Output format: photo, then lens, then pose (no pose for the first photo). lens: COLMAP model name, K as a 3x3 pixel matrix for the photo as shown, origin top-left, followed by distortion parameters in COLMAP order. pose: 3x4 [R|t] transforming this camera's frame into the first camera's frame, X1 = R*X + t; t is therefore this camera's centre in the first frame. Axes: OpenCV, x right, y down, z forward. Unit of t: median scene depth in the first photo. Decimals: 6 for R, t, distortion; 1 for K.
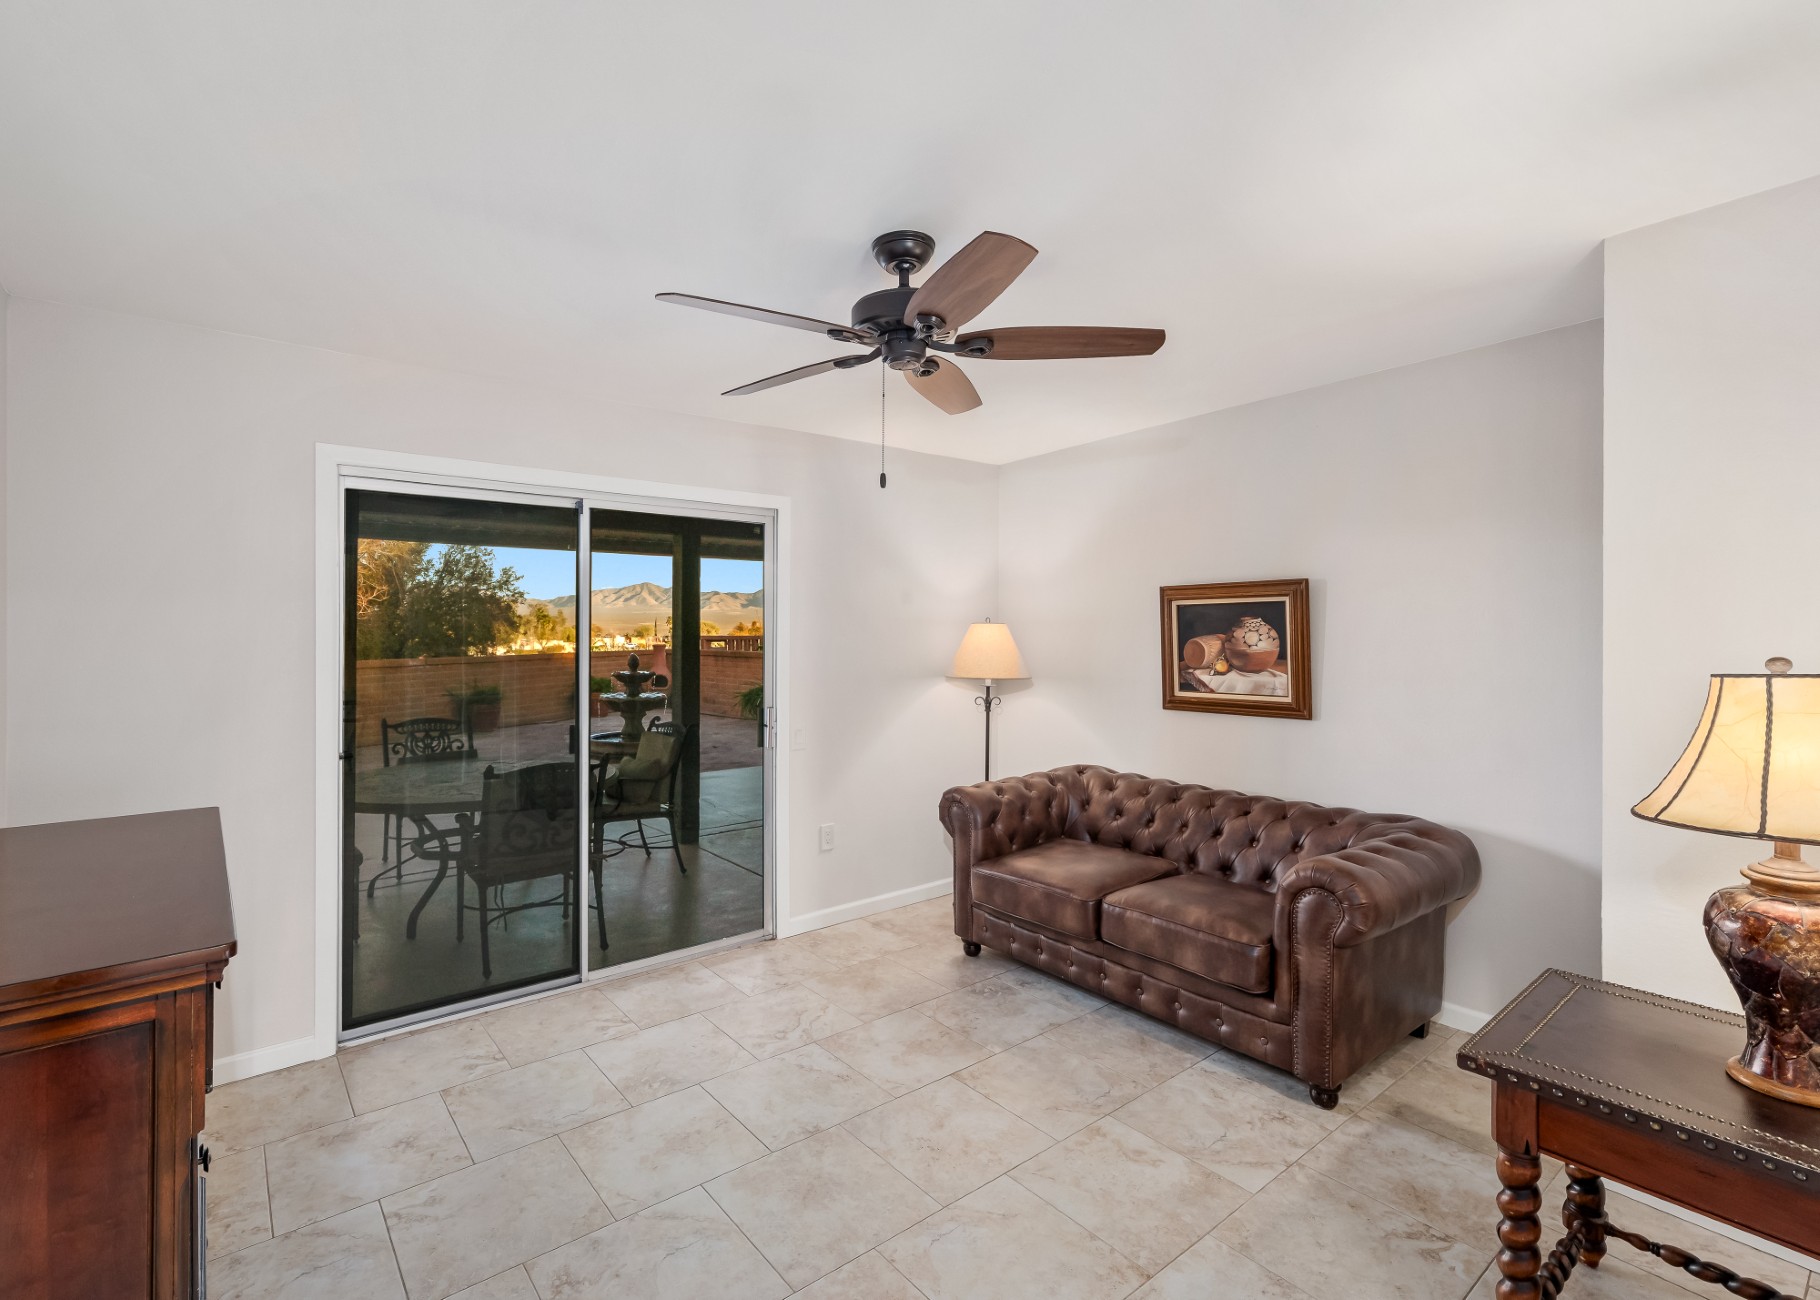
lens RADIAL K [[864.4, 0, 899.3], [0, 864.4, 623.3], [0, 0, 1]] dist [0.001364, 0.000913]
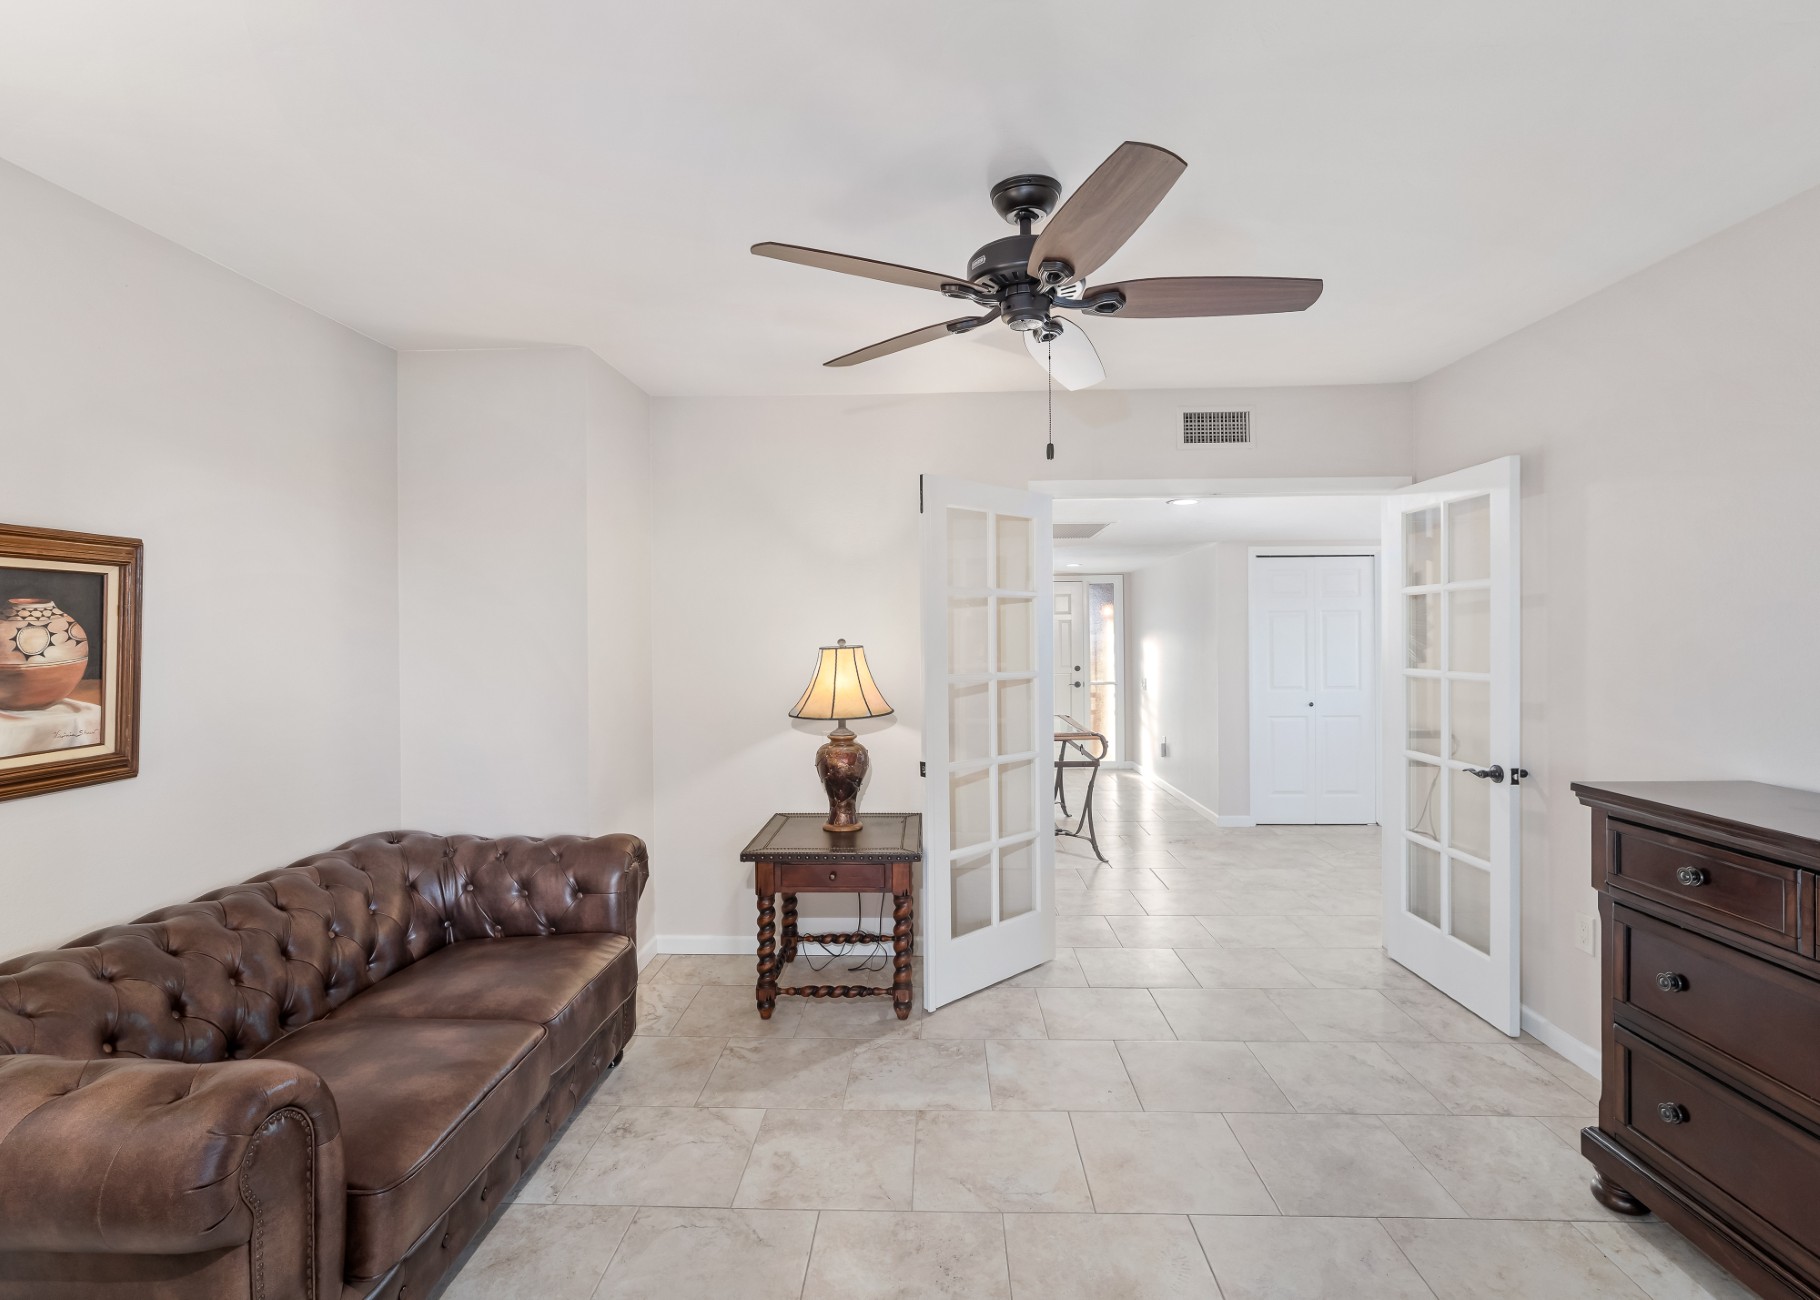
lens RADIAL K [[864.4, 0, 899.3], [0, 864.4, 623.3], [0, 0, 1]] dist [0.001364, 0.000913]
pose [[-0.744223, 0.016990, 0.667715, -0.314649], [0.000520, 0.999691, -0.024857, 0.020666], [-0.667931, -0.018152, -0.744002, 1.080582]]
